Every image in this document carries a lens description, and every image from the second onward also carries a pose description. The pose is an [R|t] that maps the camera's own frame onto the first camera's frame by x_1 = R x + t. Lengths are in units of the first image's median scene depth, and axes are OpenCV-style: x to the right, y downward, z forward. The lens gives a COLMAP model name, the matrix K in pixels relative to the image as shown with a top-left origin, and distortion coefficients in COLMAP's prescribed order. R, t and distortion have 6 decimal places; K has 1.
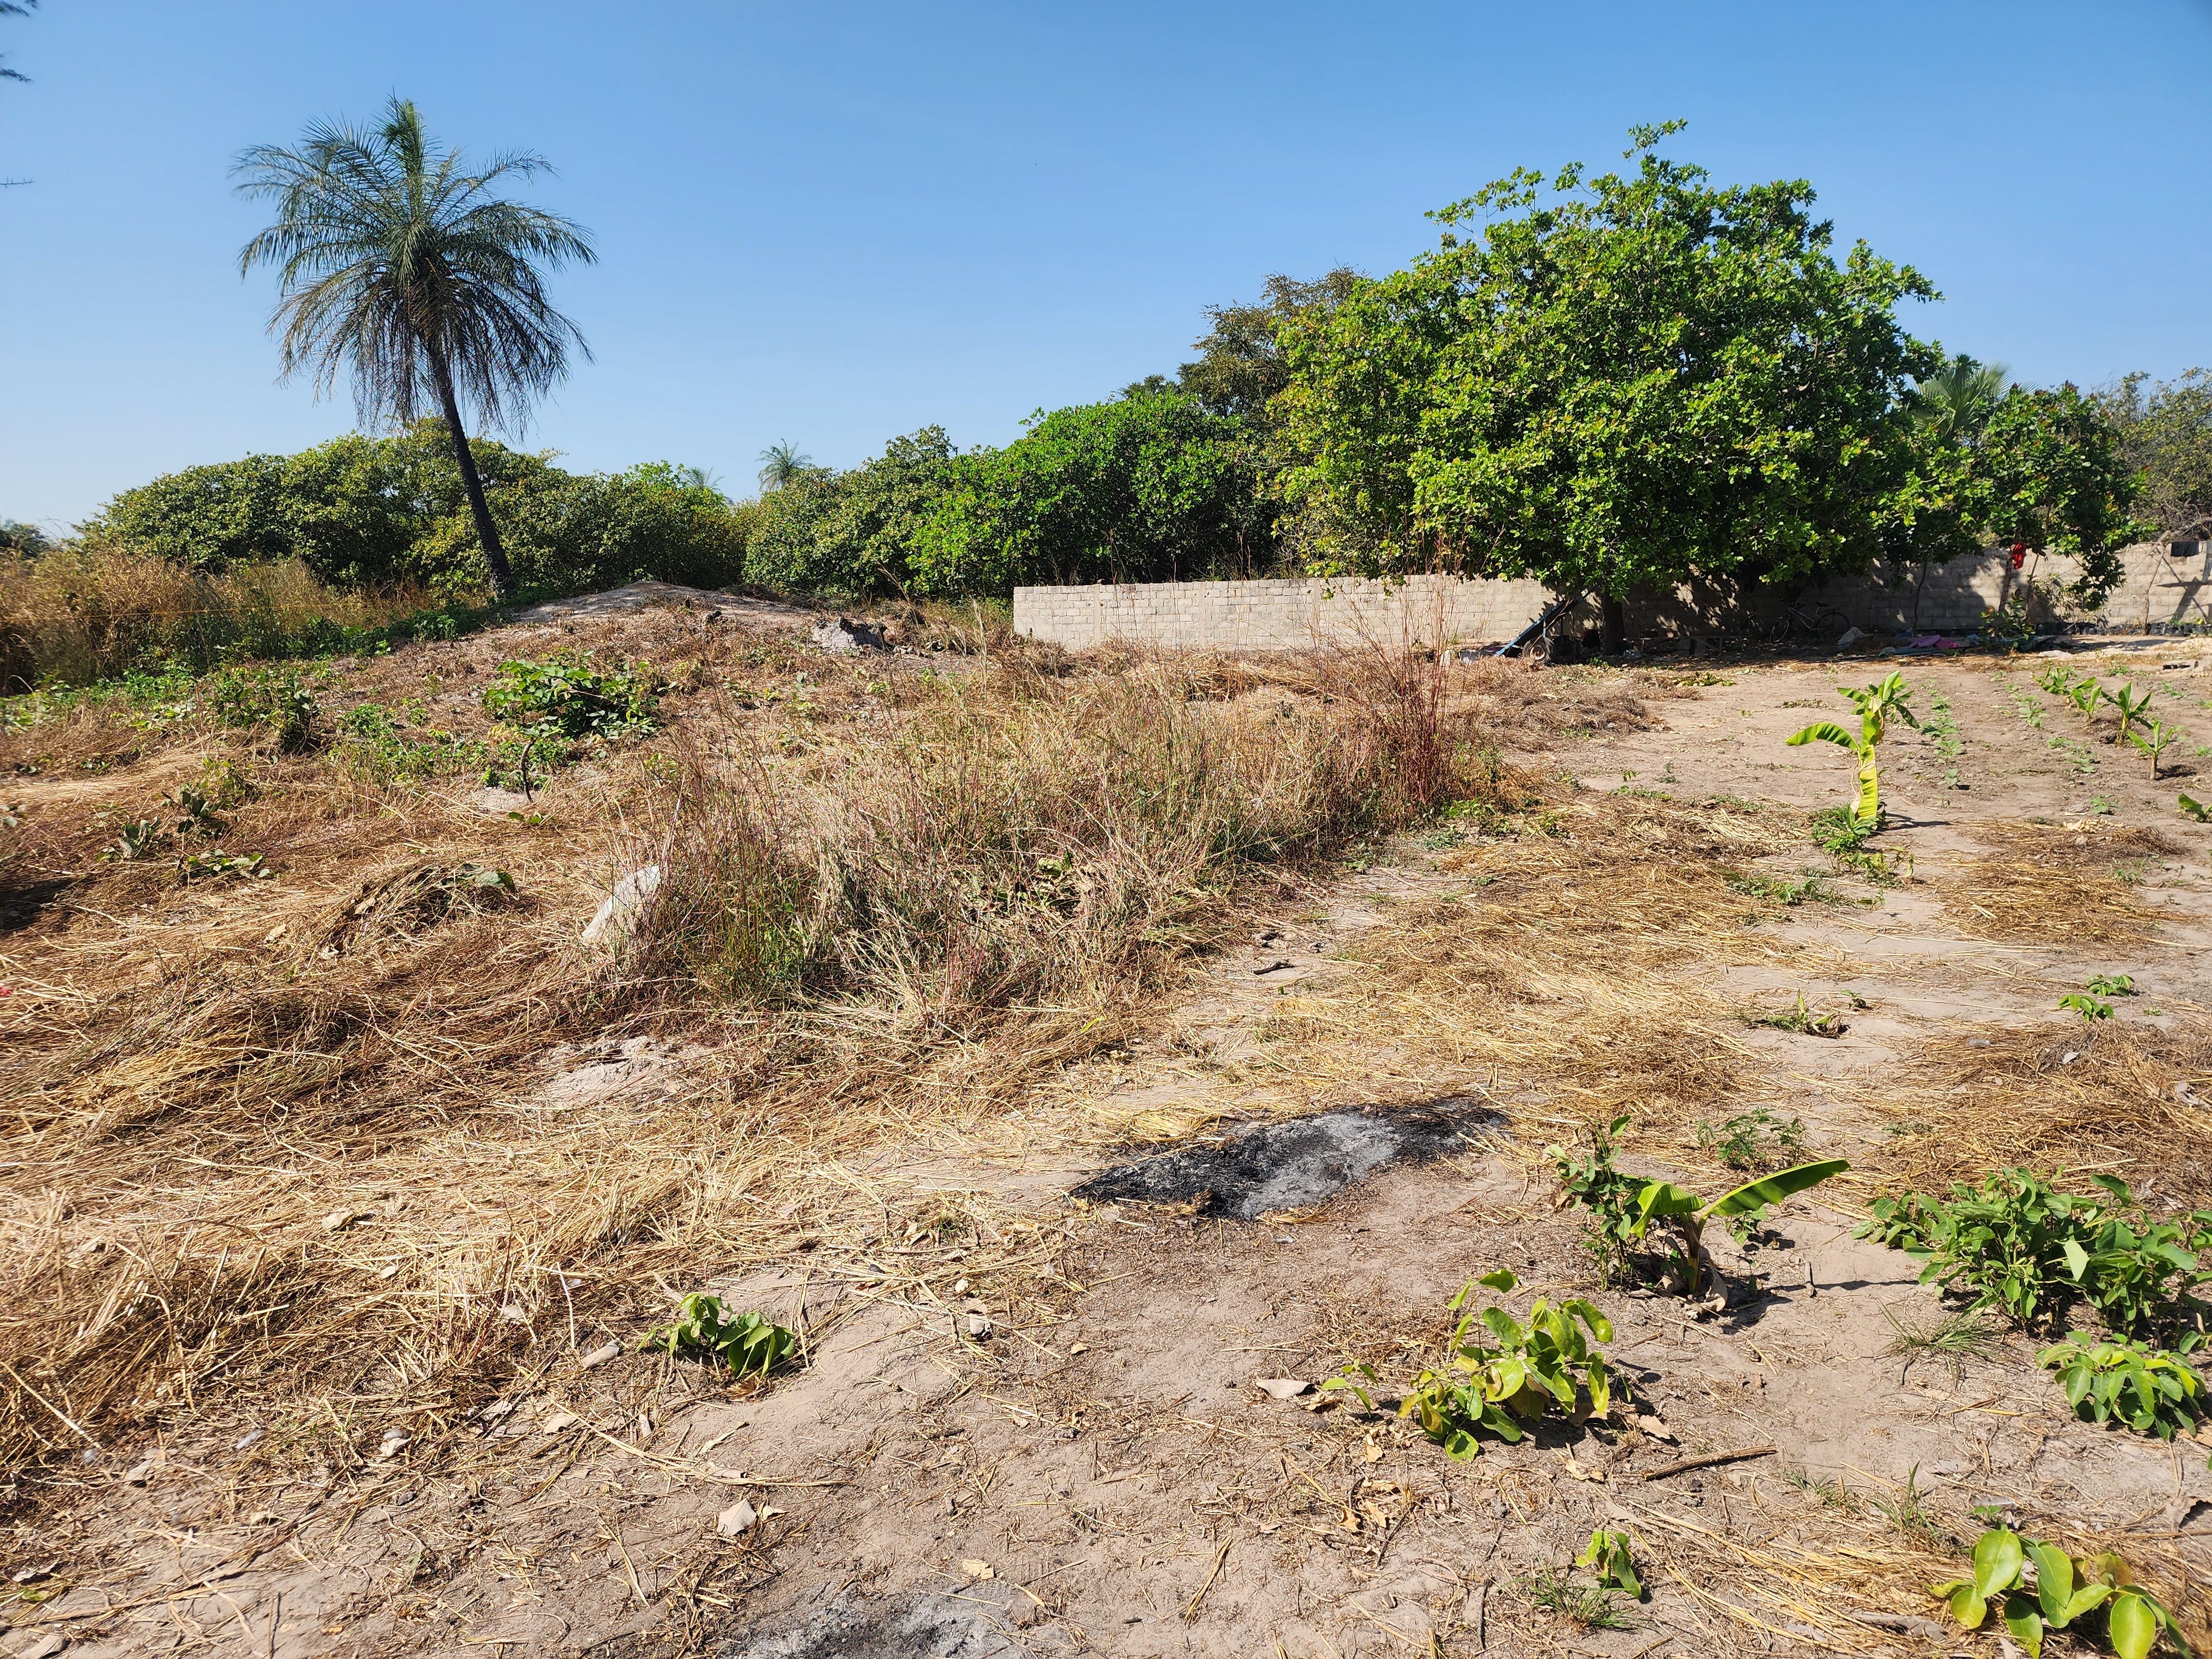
lens RADIAL K [[1479.6, 0, 1082.1], [0, 1479.6, 883.2], [0, 0, 1]] dist [0.023027, -0.011774]
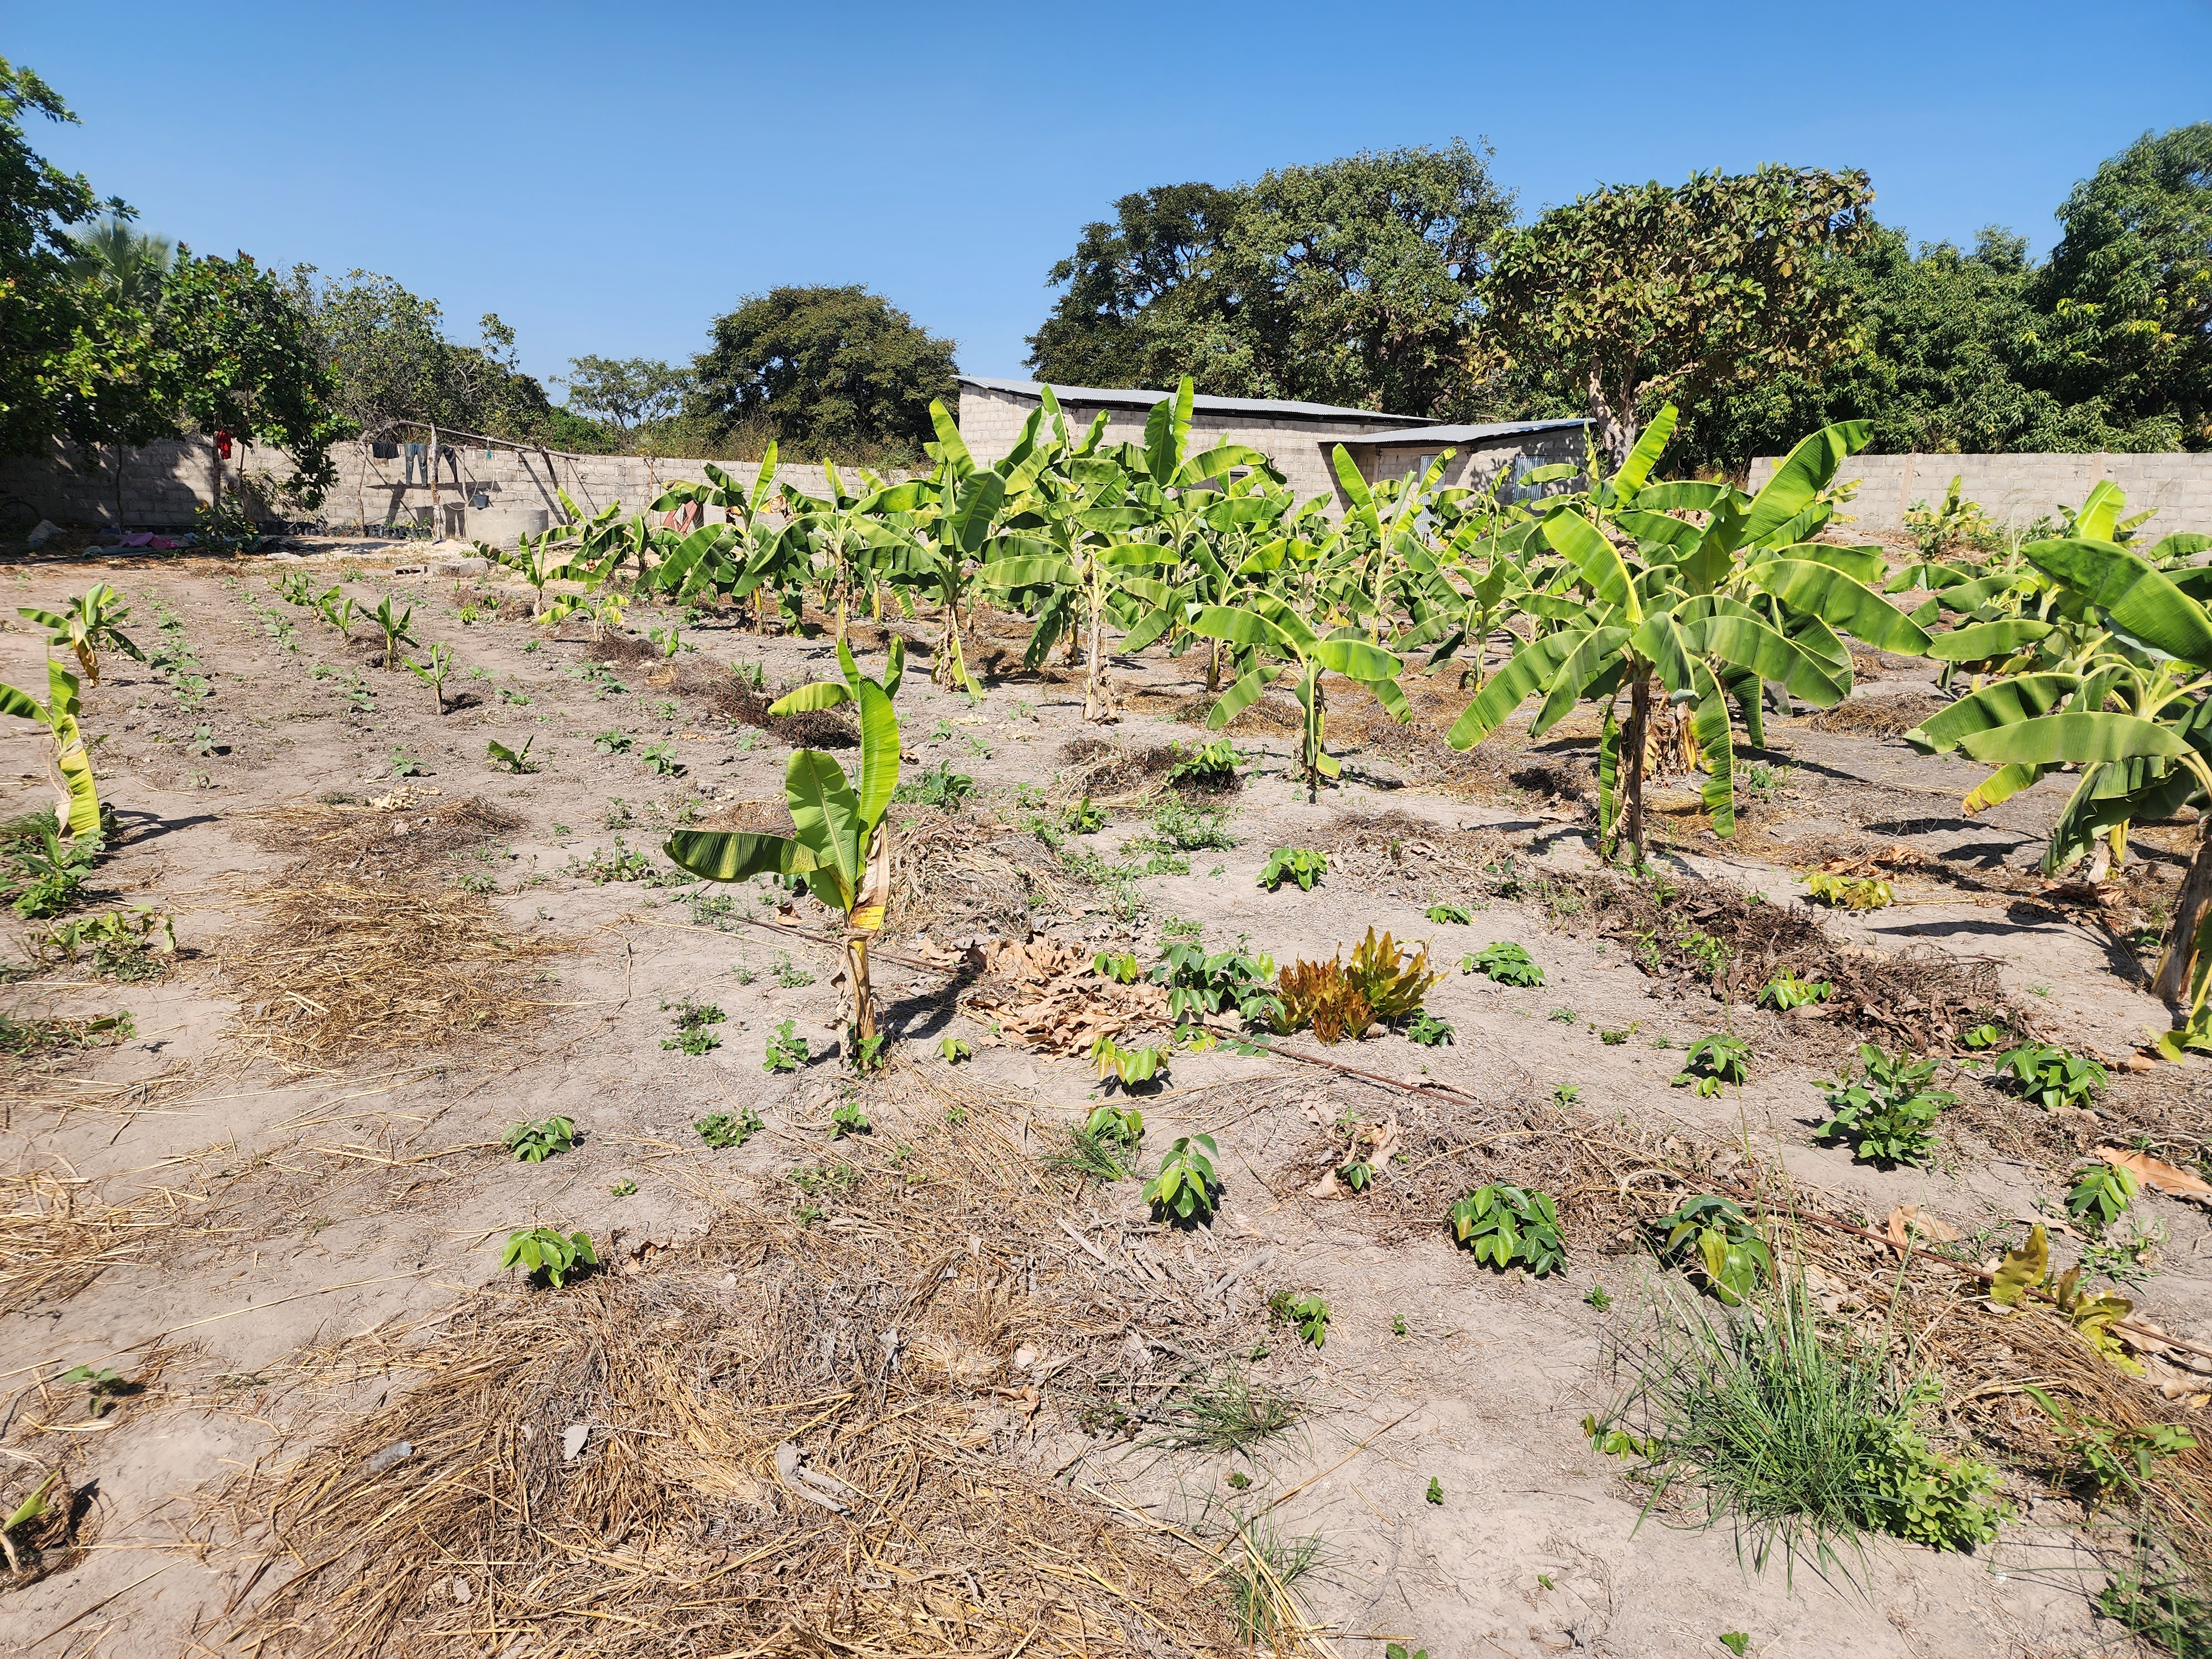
lens RADIAL K [[1518.6, 0, 1088.7], [0, 1518.6, 834.9], [0, 0, 1]] dist [0.070513, -0.076337]
pose [[0.494911, -0.152350, 0.855484, 0.064416], [0.127152, 0.986610, 0.102142, -0.019543], [-0.859590, 0.058225, 0.507655, 0.109782]]
